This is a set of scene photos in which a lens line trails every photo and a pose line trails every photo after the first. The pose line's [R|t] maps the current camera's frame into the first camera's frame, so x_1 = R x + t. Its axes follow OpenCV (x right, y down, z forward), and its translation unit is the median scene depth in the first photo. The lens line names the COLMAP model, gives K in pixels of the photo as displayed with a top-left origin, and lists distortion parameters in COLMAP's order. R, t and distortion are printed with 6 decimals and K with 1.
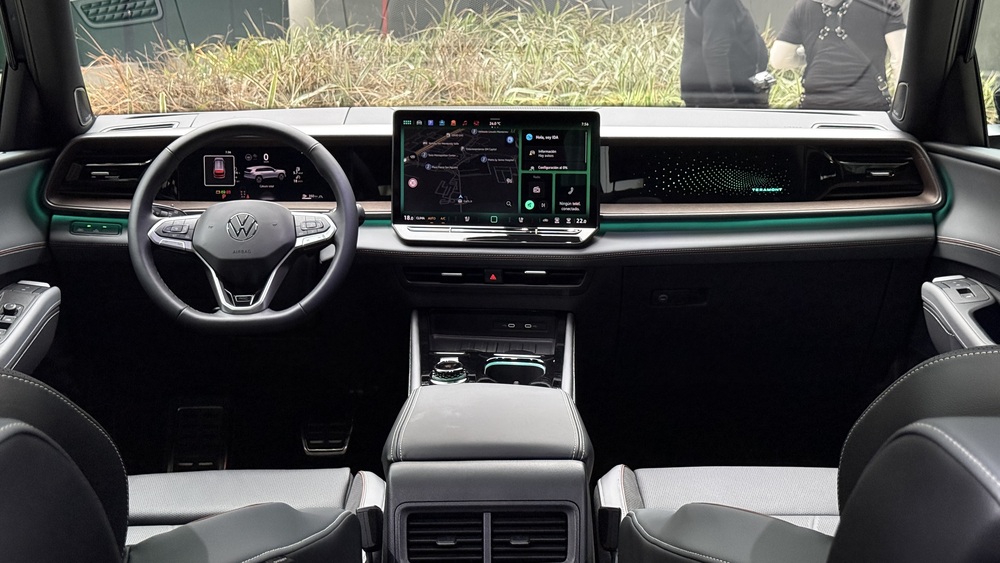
lens RADIAL K [[1484.6, 0, 500.0], [0, 1484.6, 281.5], [0, 0, 1]] dist [0.141918, 0.010879]
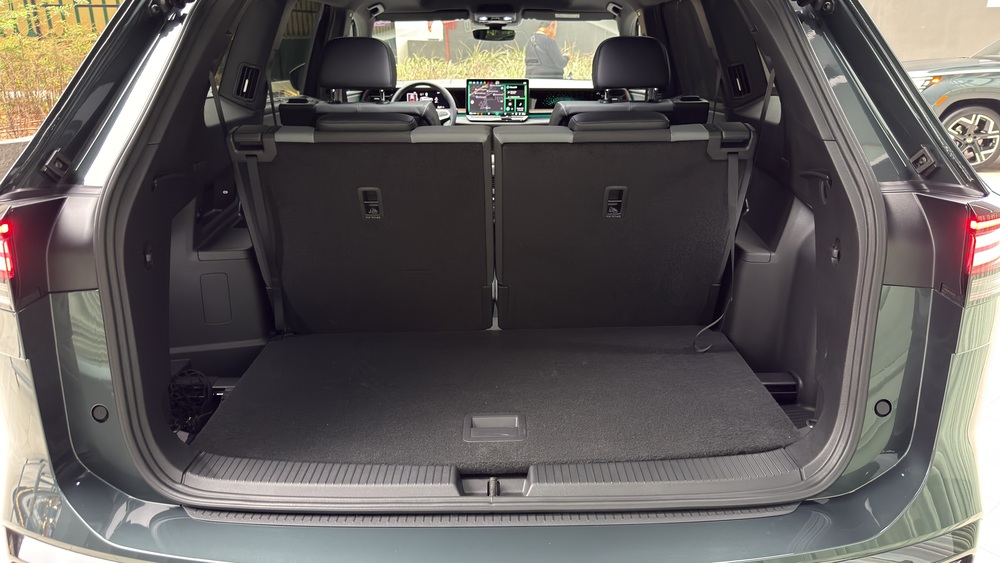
lens RADIAL K [[721.4, 0, 500.0], [0, 721.4, 281.5], [0, 0, 1]] dist [0.074556, -0.001232]
pose [[0.999999, -0.000213, 0.001573, 0.000031], [0.000014, 0.992122, 0.125277, 0.125905], [-0.001587, -0.125277, 0.992121, -0.632150]]
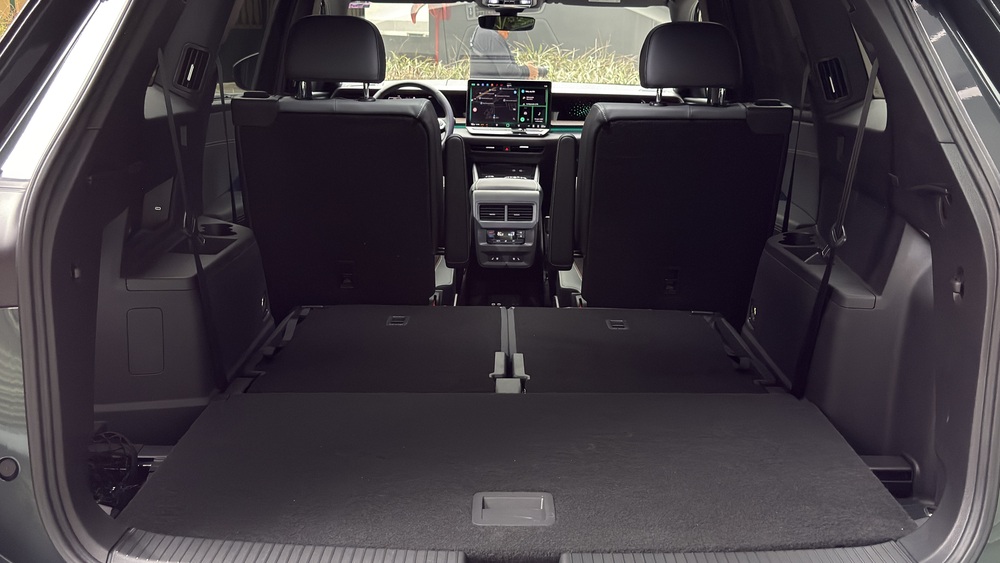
lens RADIAL K [[1006.1, 0, 500.0], [0, 1006.1, 281.5], [0, 0, 1]] dist [0.084925, -0.016987]
pose [[0.999749, 0.022386, 0.001298, -0.013230], [-0.022420, 0.998896, 0.041273, 0.147405], [-0.000372, -0.041292, 0.999147, -0.673005]]
